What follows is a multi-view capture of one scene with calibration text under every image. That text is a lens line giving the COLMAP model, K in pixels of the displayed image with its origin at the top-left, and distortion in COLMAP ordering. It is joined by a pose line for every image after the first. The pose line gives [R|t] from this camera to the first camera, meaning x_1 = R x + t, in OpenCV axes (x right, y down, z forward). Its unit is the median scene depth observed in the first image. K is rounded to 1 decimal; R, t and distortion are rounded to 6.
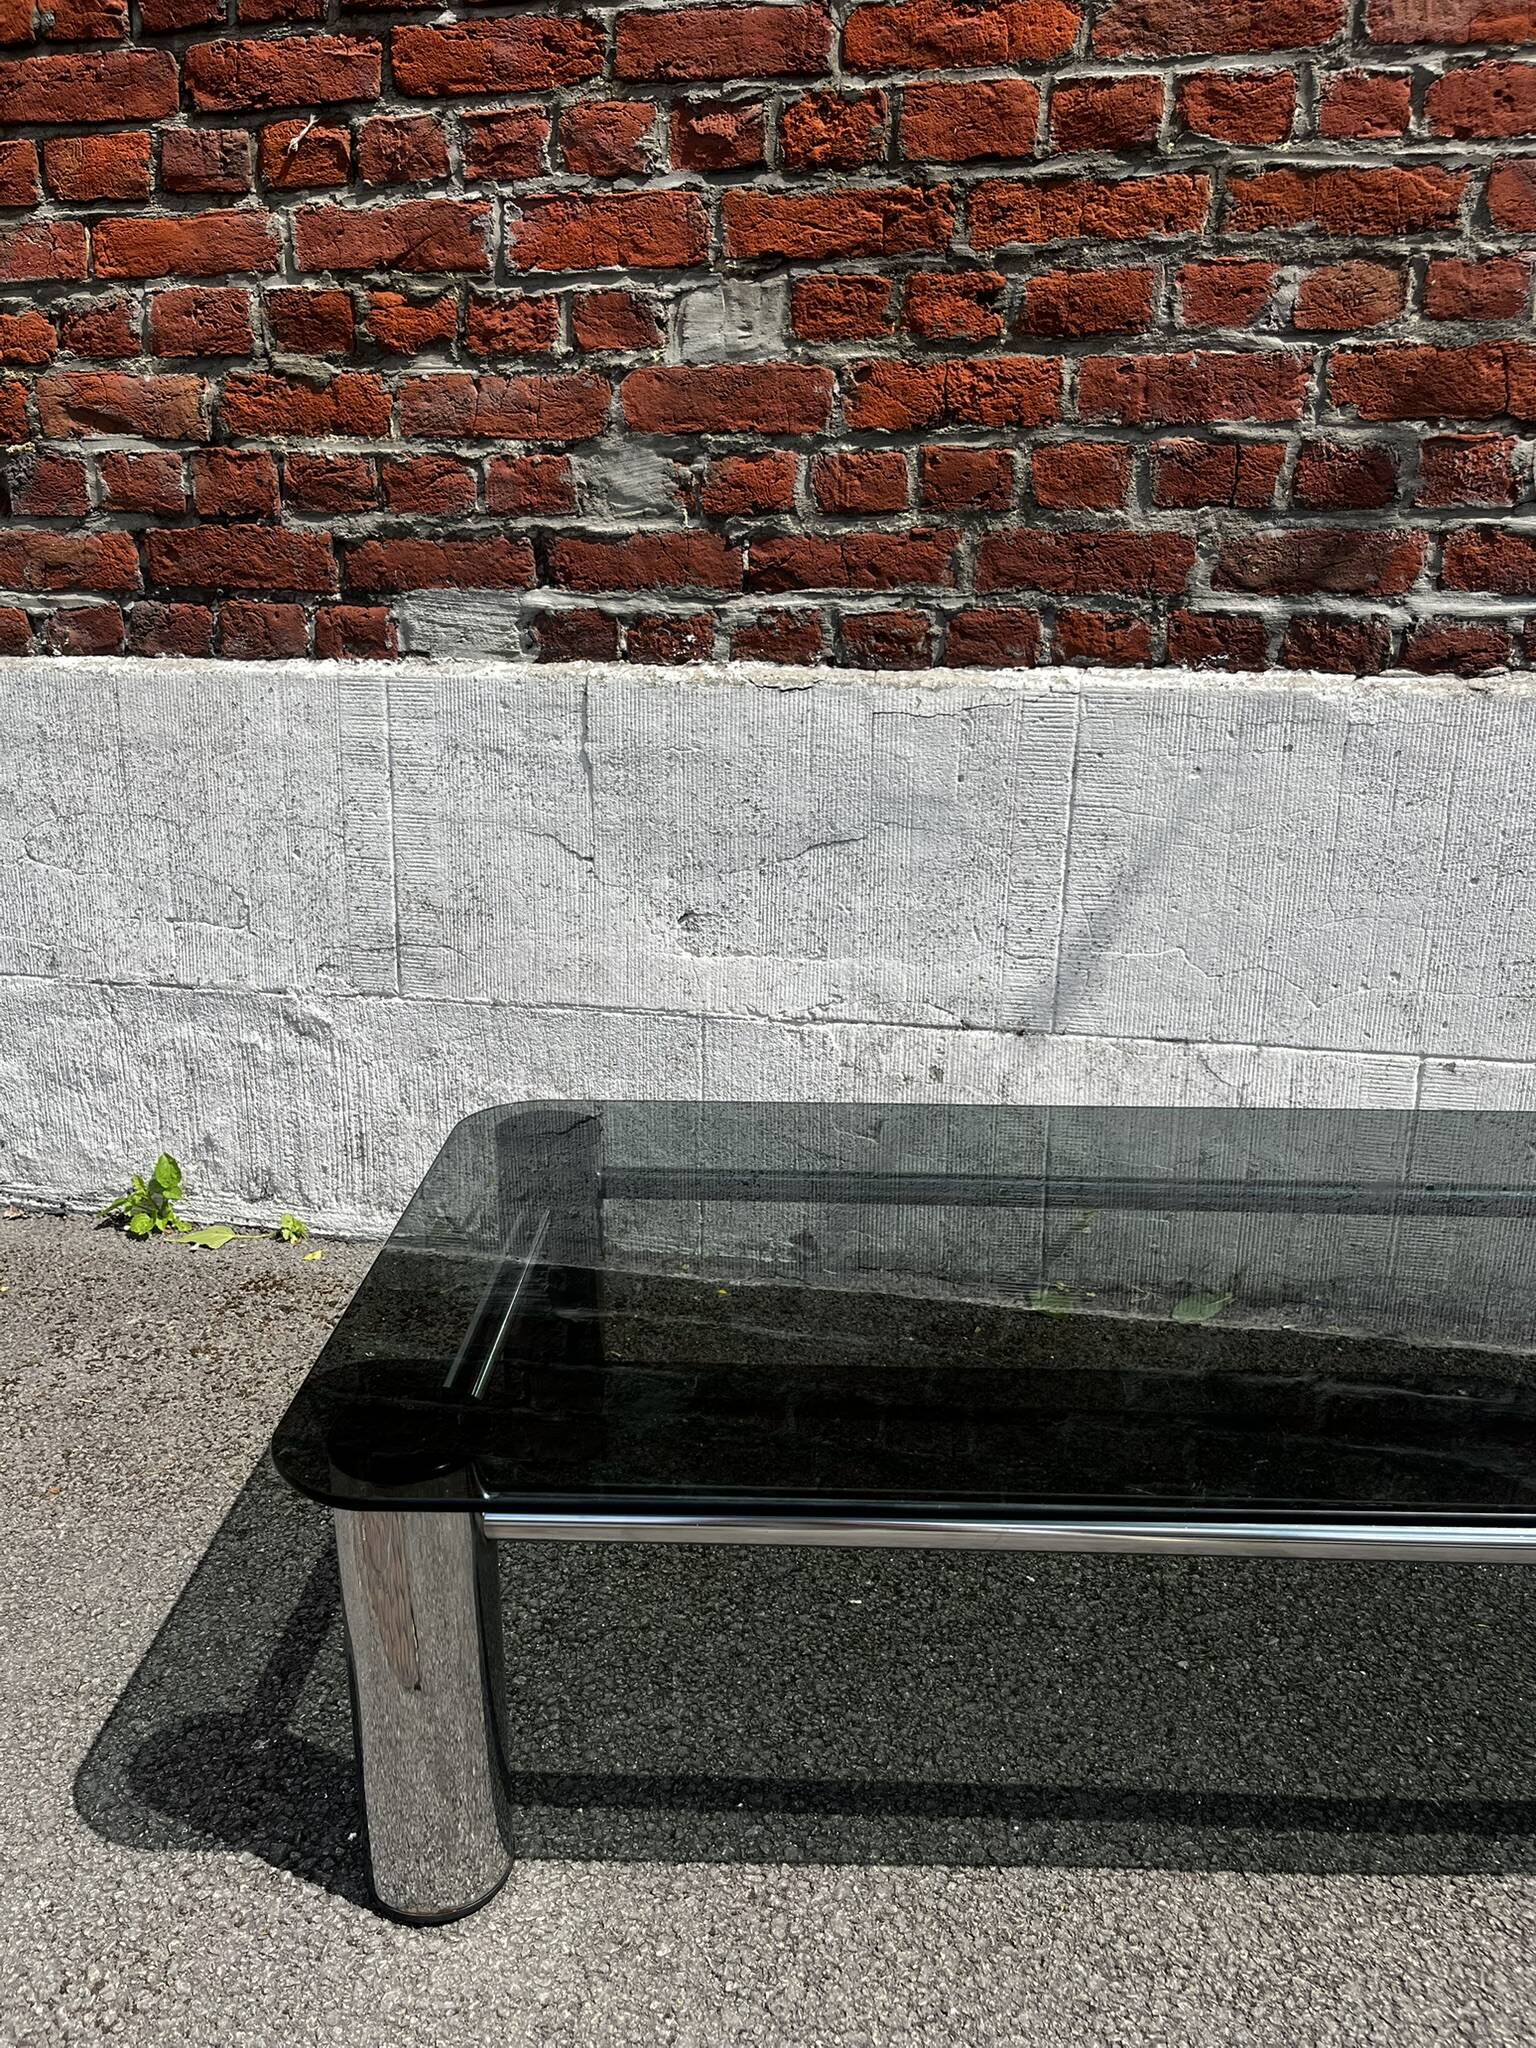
lens RADIAL K [[1554.6, 0, 762.8], [0, 1554.6, 1043.1], [0, 0, 1]] dist [0.060502, -0.089441]
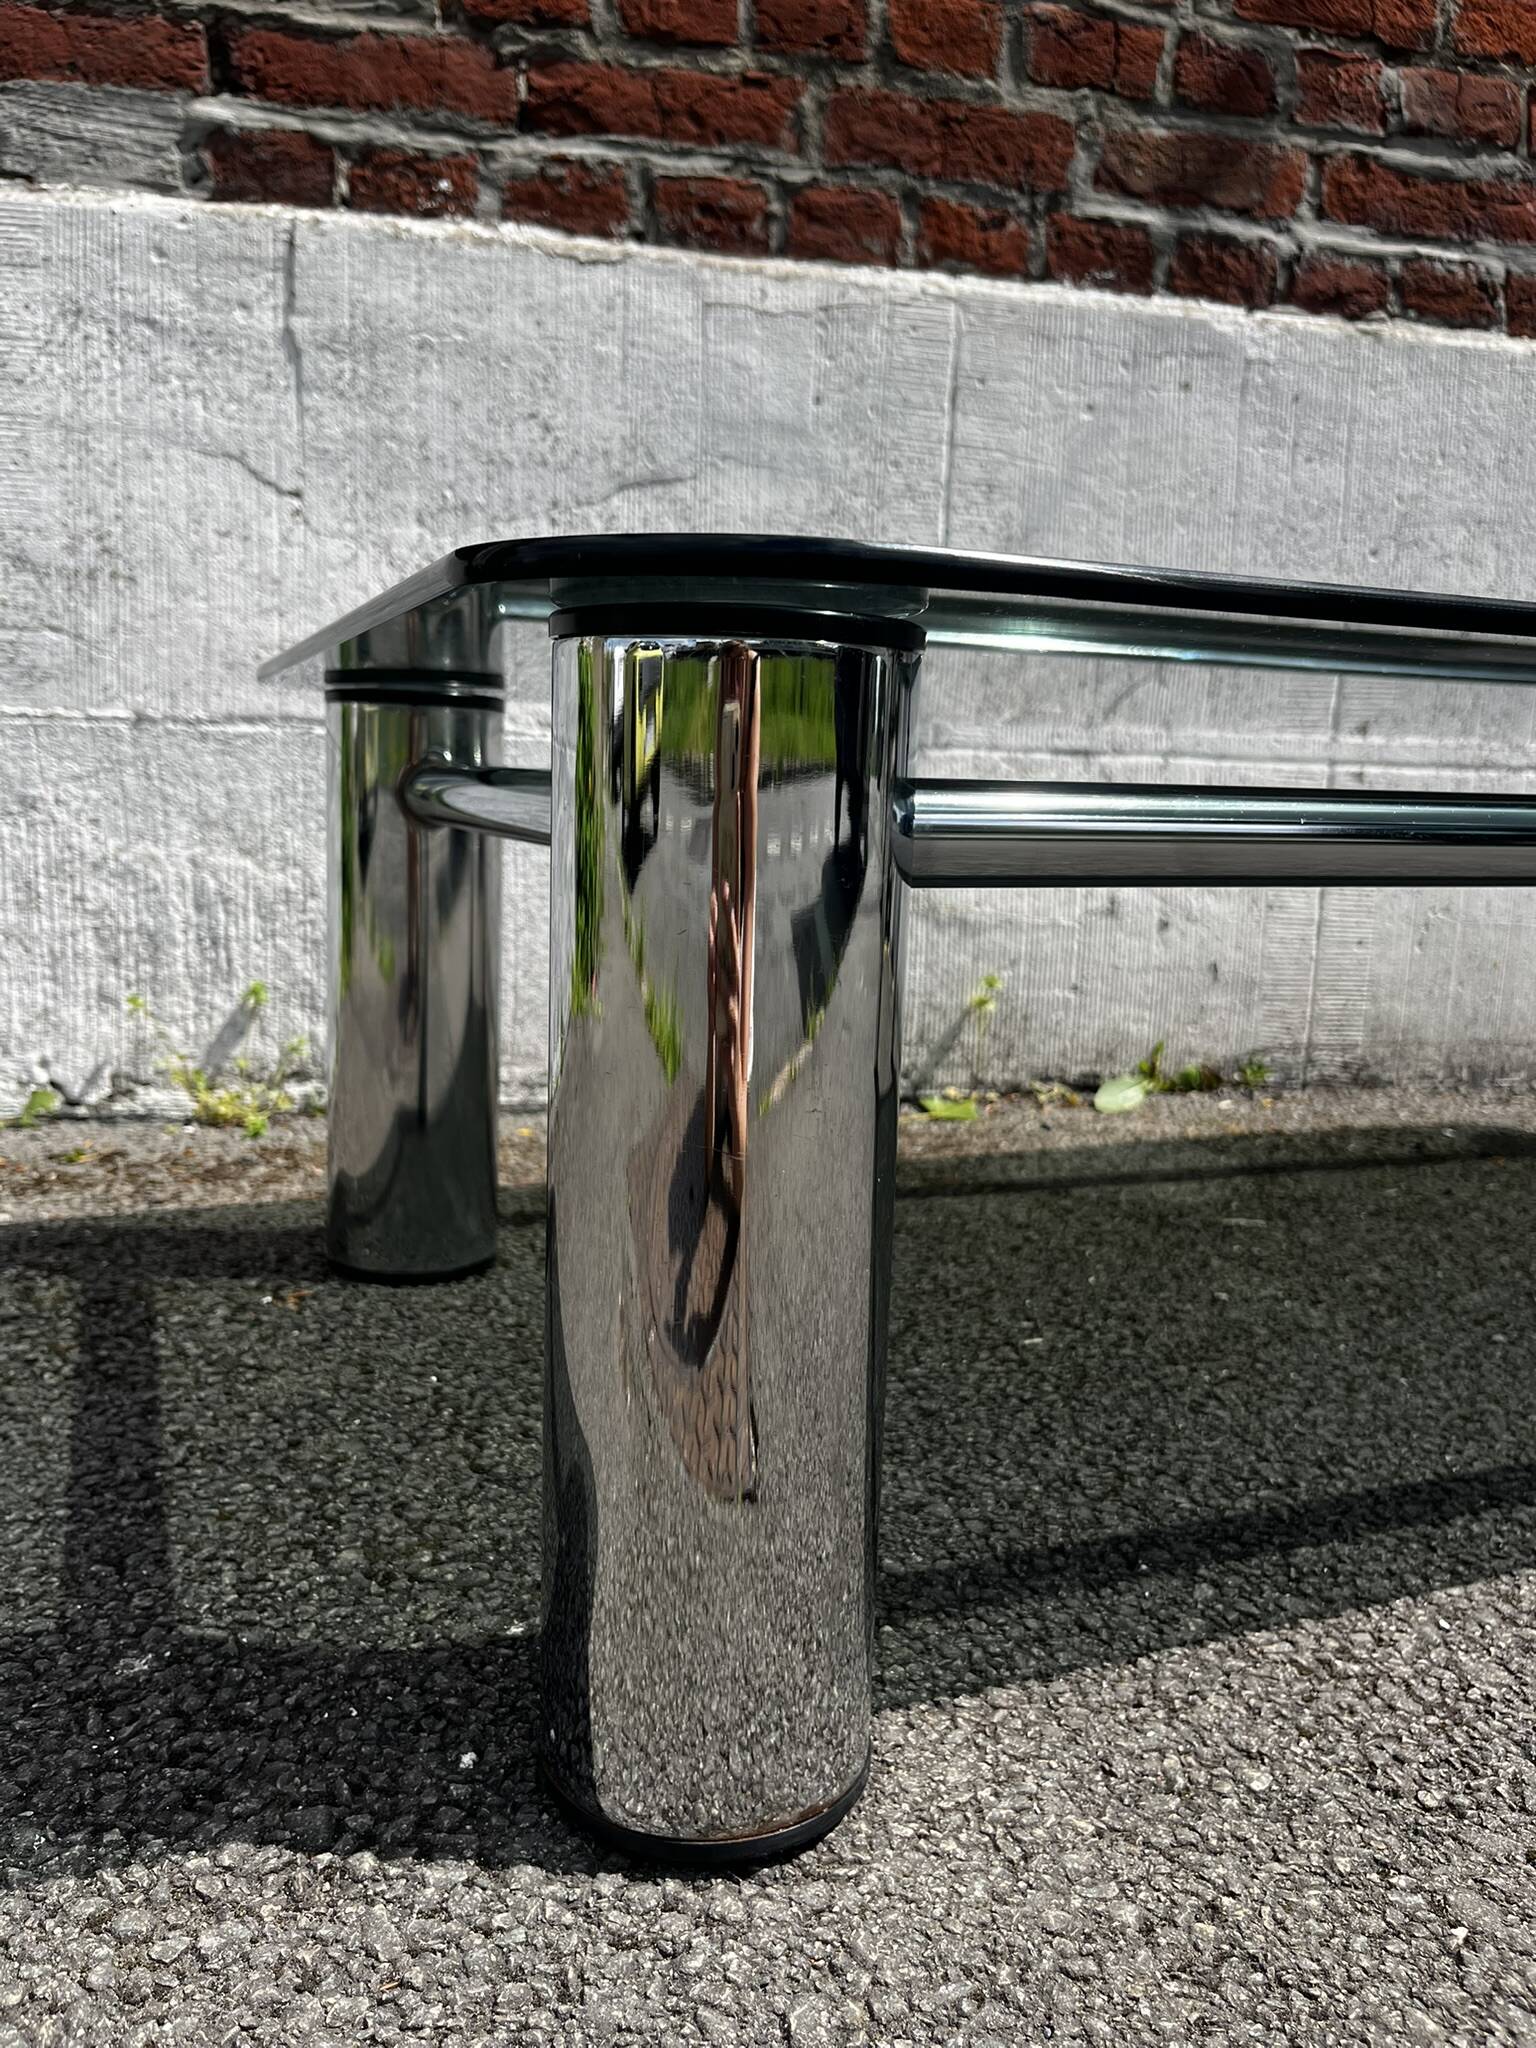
lens RADIAL K [[1554.6, 0, 752.3], [0, 1554.6, 1056.7], [0, 0, 1]] dist [0.060502, -0.089441]
pose [[0.917864, -0.042678, 0.394594, -0.226820], [0.093625, 0.989426, -0.110769, 0.238719], [-0.385695, 0.138615, 0.912154, 0.356663]]
